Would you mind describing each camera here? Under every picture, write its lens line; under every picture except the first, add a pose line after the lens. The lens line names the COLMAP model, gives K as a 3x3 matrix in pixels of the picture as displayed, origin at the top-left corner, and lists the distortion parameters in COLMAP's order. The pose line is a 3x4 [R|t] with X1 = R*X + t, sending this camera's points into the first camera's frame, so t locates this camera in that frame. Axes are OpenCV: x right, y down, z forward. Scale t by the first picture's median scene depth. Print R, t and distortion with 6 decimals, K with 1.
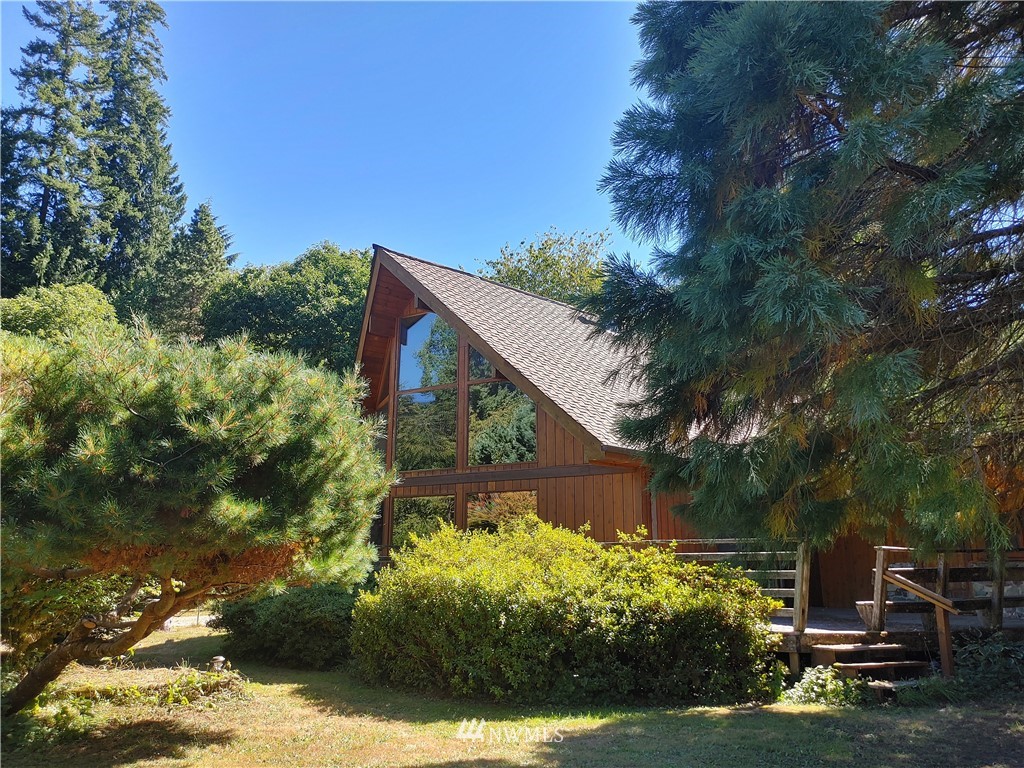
lens RADIAL K [[800.0, 0, 512.0], [0, 800.0, 384.0], [0, 0, 1]] dist [0.015212, 0.002837]
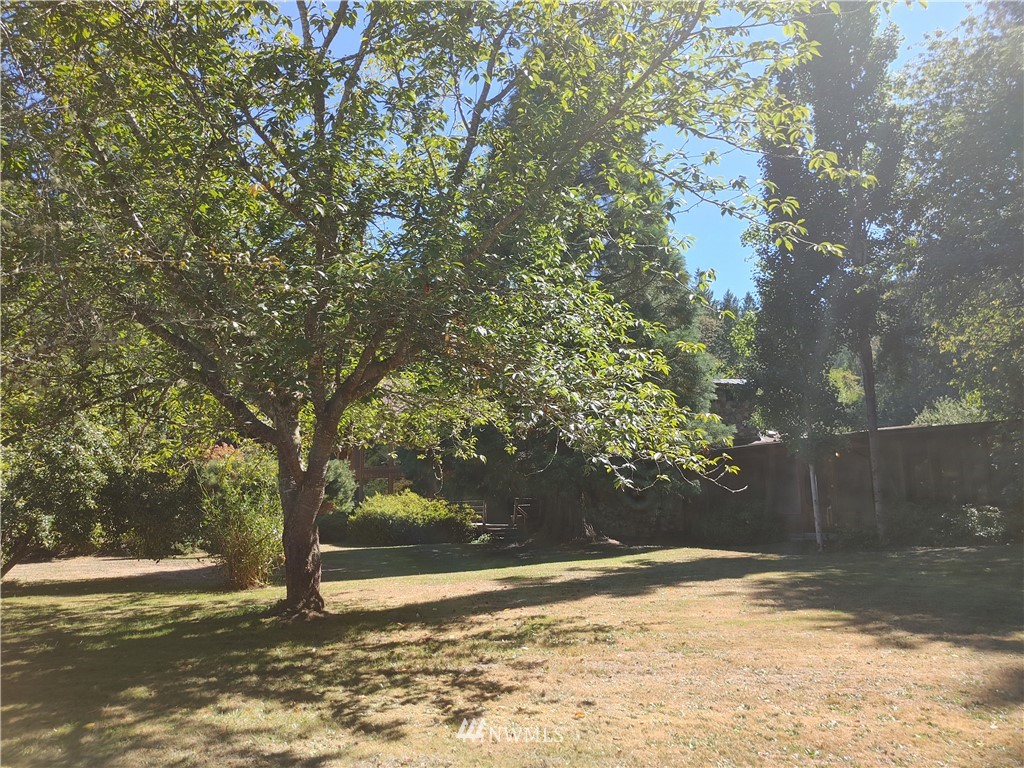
lens RADIAL K [[800.0, 0, 512.0], [0, 800.0, 384.0], [0, 0, 1]] dist [0.015212, 0.002837]
pose [[0.999680, -0.012823, 0.021807, 0.435434], [0.011173, 0.997184, 0.074160, -0.543232], [-0.022696, -0.073892, 0.997008, -2.382934]]
